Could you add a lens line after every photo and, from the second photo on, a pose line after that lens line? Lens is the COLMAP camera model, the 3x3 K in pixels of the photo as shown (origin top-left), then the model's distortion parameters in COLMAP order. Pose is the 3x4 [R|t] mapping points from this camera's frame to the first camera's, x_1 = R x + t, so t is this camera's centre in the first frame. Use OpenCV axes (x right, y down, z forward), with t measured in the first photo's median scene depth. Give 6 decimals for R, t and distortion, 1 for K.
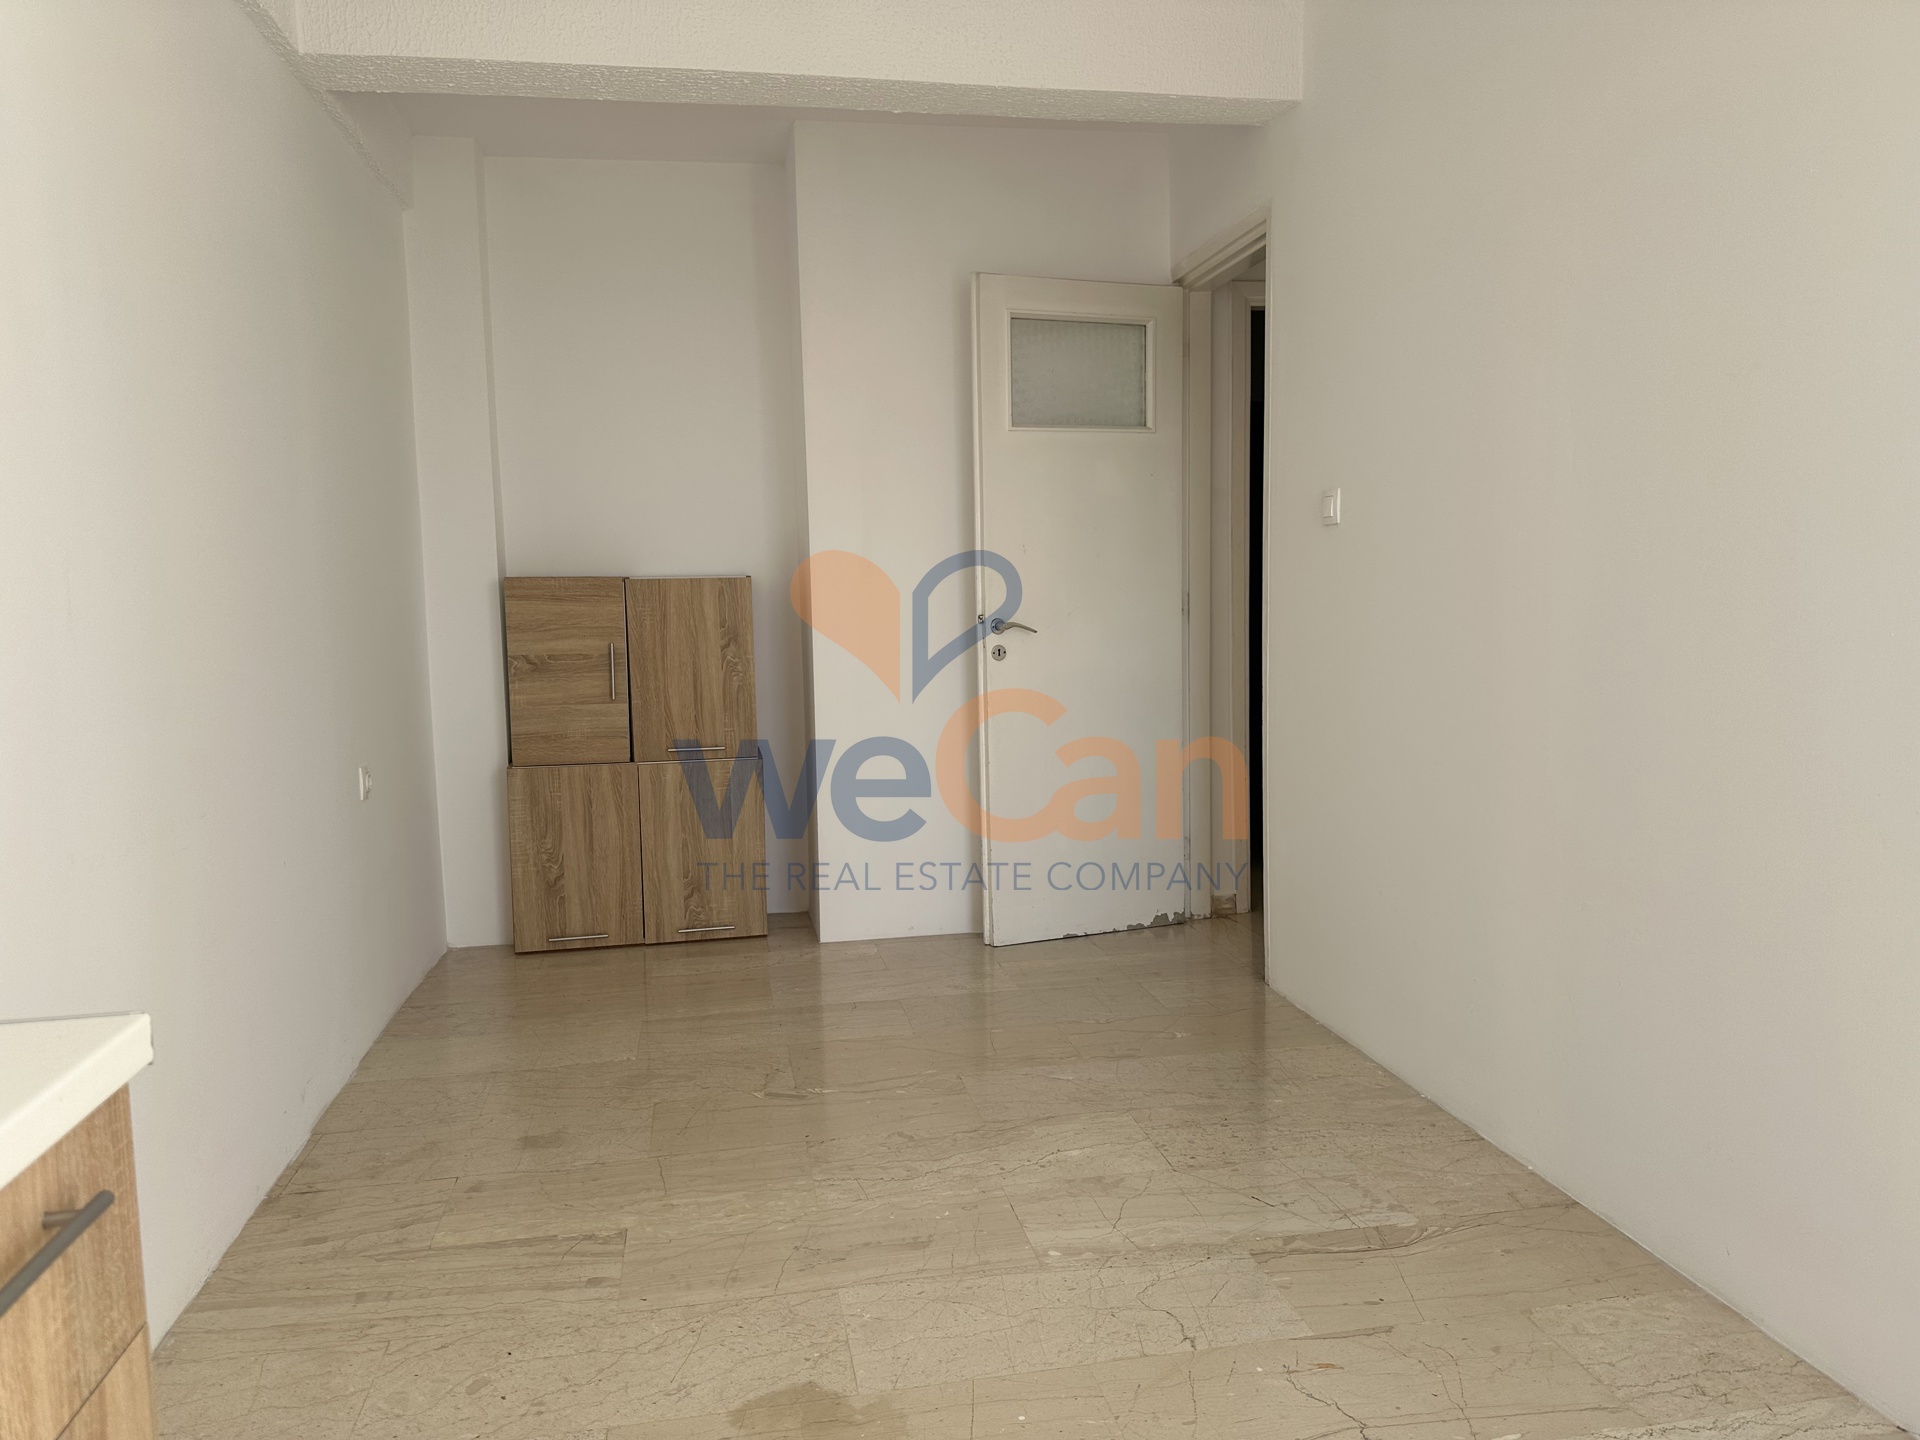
lens RADIAL K [[1343.8, 0, 951.1], [0, 1343.8, 725.8], [0, 0, 1]] dist [0.109112, -0.161629]
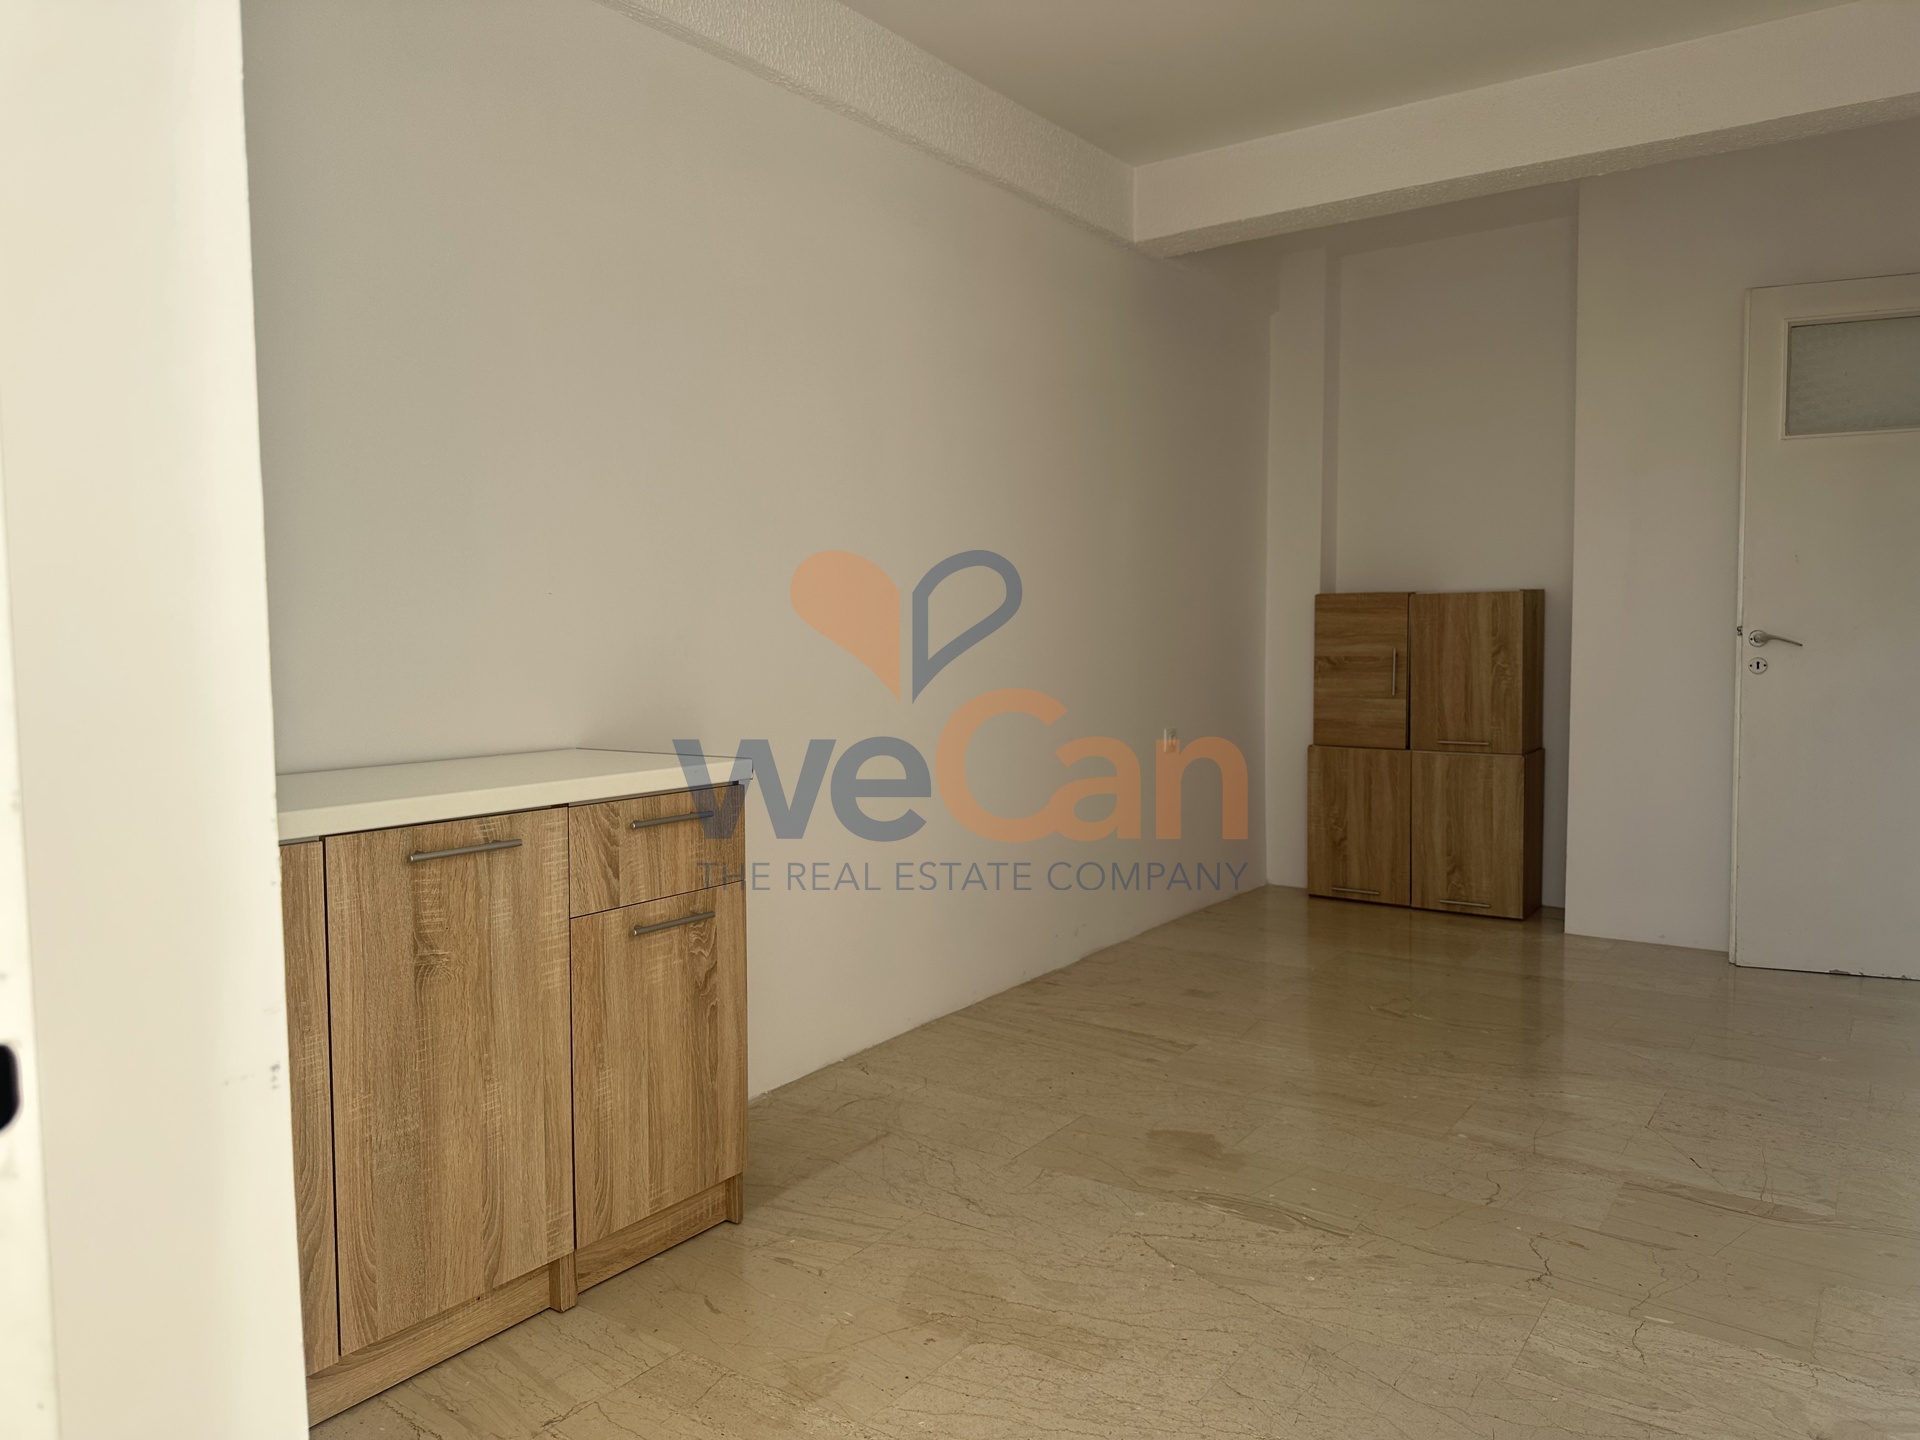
lens RADIAL K [[1343.8, 0, 951.1], [0, 1343.8, 725.8], [0, 0, 1]] dist [0.109112, -0.161629]
pose [[0.697112, 0.064568, -0.714049, 0.331196], [-0.078154, 0.996845, 0.013840, 0.021101], [0.712690, 0.046158, 0.699959, -0.110465]]
